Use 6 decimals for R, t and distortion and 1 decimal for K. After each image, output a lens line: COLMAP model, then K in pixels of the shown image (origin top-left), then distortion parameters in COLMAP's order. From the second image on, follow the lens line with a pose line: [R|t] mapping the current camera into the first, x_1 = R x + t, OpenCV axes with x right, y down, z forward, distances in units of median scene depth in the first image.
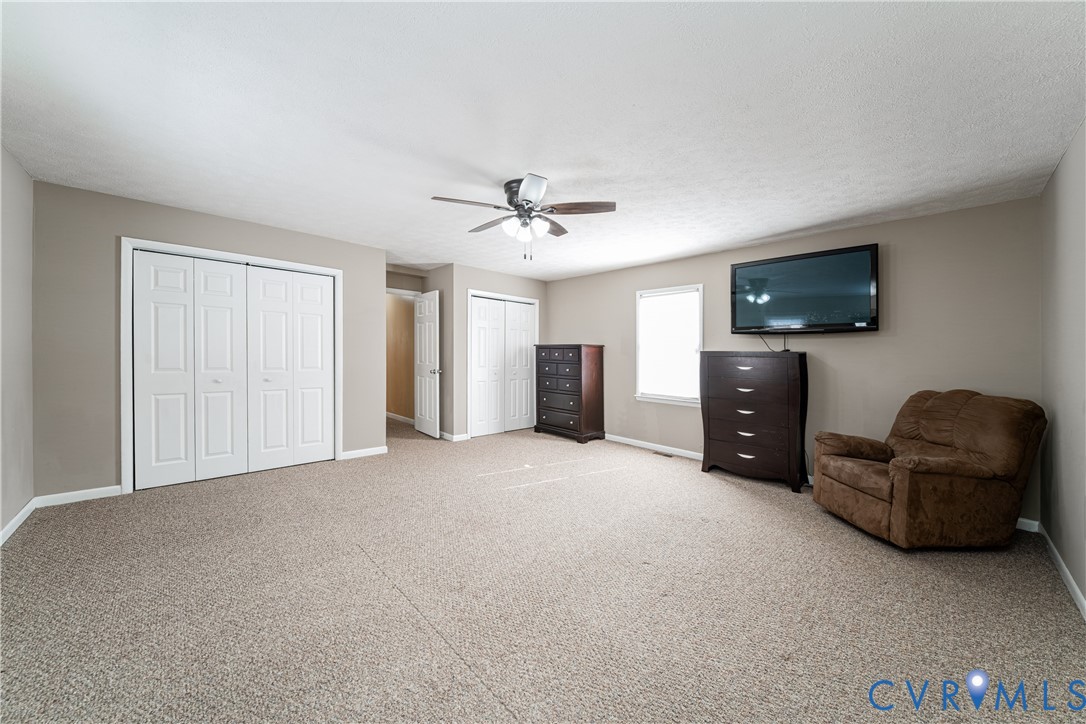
lens RADIAL K [[374.0, 0, 540.2], [0, 374.0, 341.1], [0, 0, 1]] dist [0.011594, -0.008494]
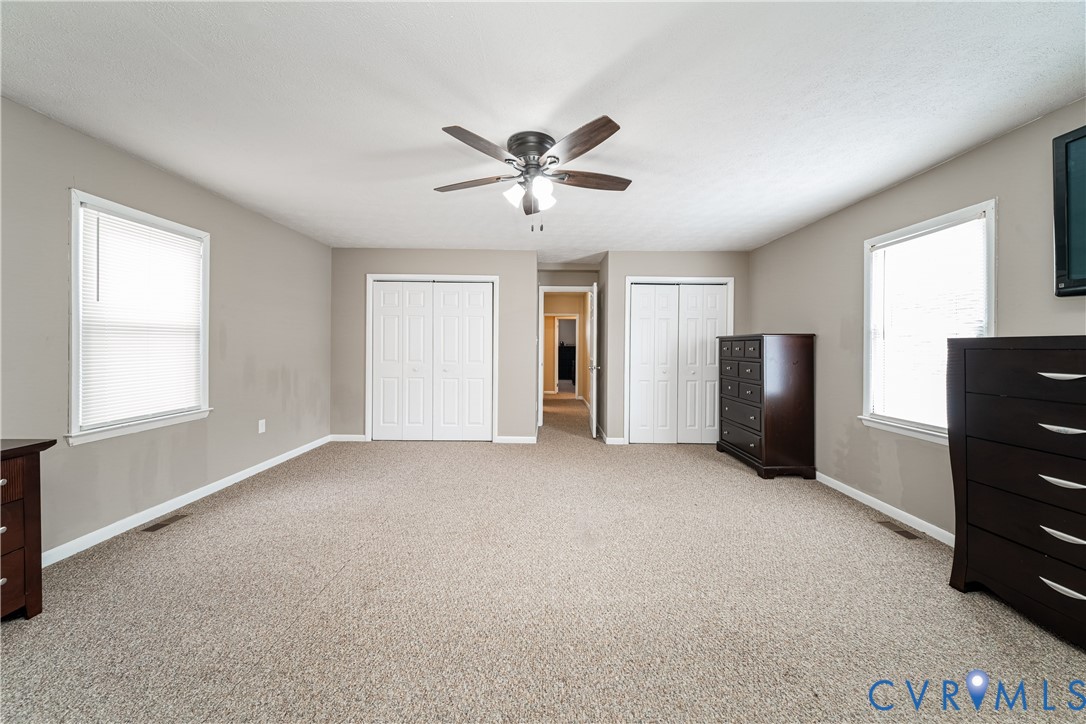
lens RADIAL K [[374.0, 0, 540.2], [0, 374.0, 341.1], [0, 0, 1]] dist [0.011594, -0.008494]
pose [[0.733682, -0.022068, -0.679134, 0.325391], [0.027021, 0.999629, -0.003290, 0.015477], [0.678955, -0.015937, 0.734007, 0.250972]]
